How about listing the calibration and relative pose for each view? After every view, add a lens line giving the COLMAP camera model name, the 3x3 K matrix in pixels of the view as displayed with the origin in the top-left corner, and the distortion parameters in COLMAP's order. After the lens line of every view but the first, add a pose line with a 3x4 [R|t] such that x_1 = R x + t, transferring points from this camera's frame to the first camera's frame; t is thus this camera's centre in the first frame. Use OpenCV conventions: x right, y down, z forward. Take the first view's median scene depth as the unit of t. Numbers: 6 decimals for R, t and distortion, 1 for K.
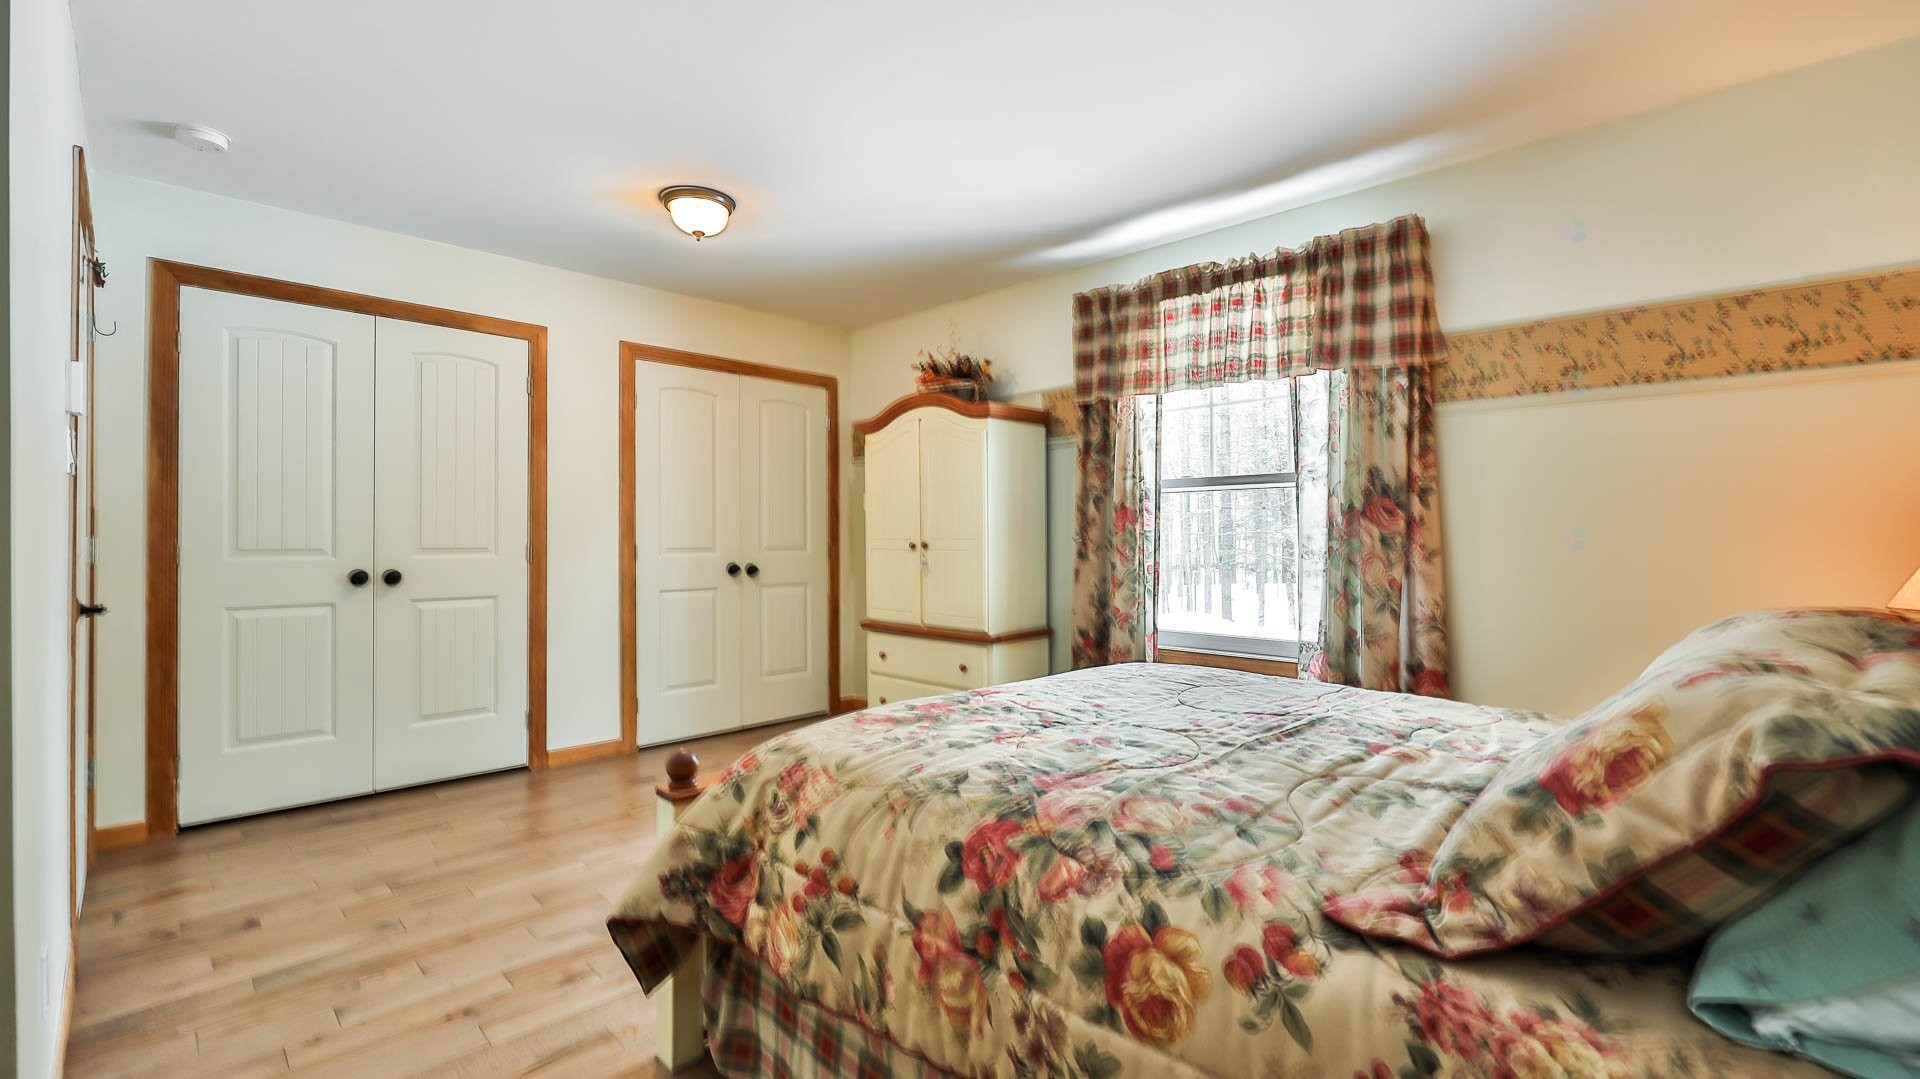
lens RADIAL K [[826.1, 0, 955.8], [0, 826.1, 538.2], [0, 0, 1]] dist [0.000158, -0.000132]
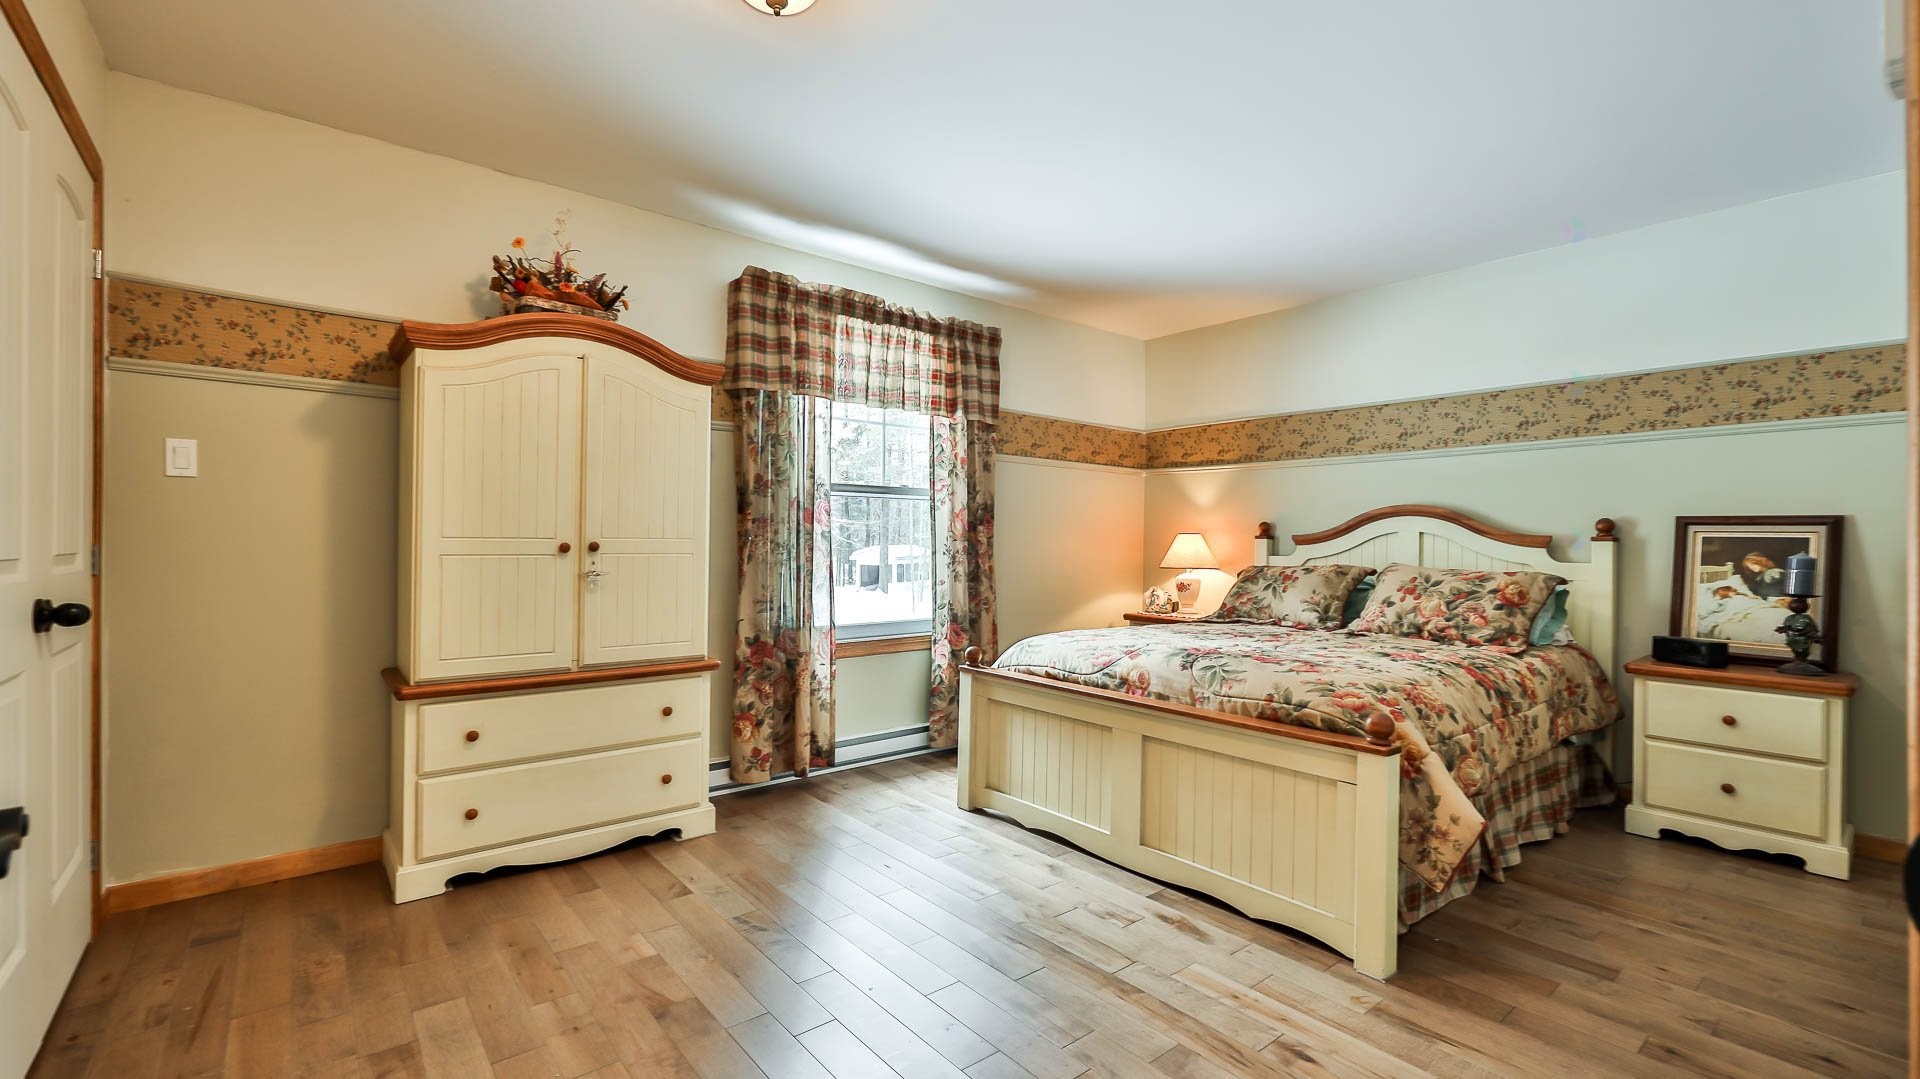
lens RADIAL K [[826.1, 0, 956.3], [0, 826.1, 542.8], [0, 0, 1]] dist [0.000158, -0.000132]
pose [[0.095721, -0.000698, 0.995408, -0.820807], [-0.003734, 0.999992, 0.001060, 0.004097], [-0.995401, -0.003818, 0.095718, 0.778106]]
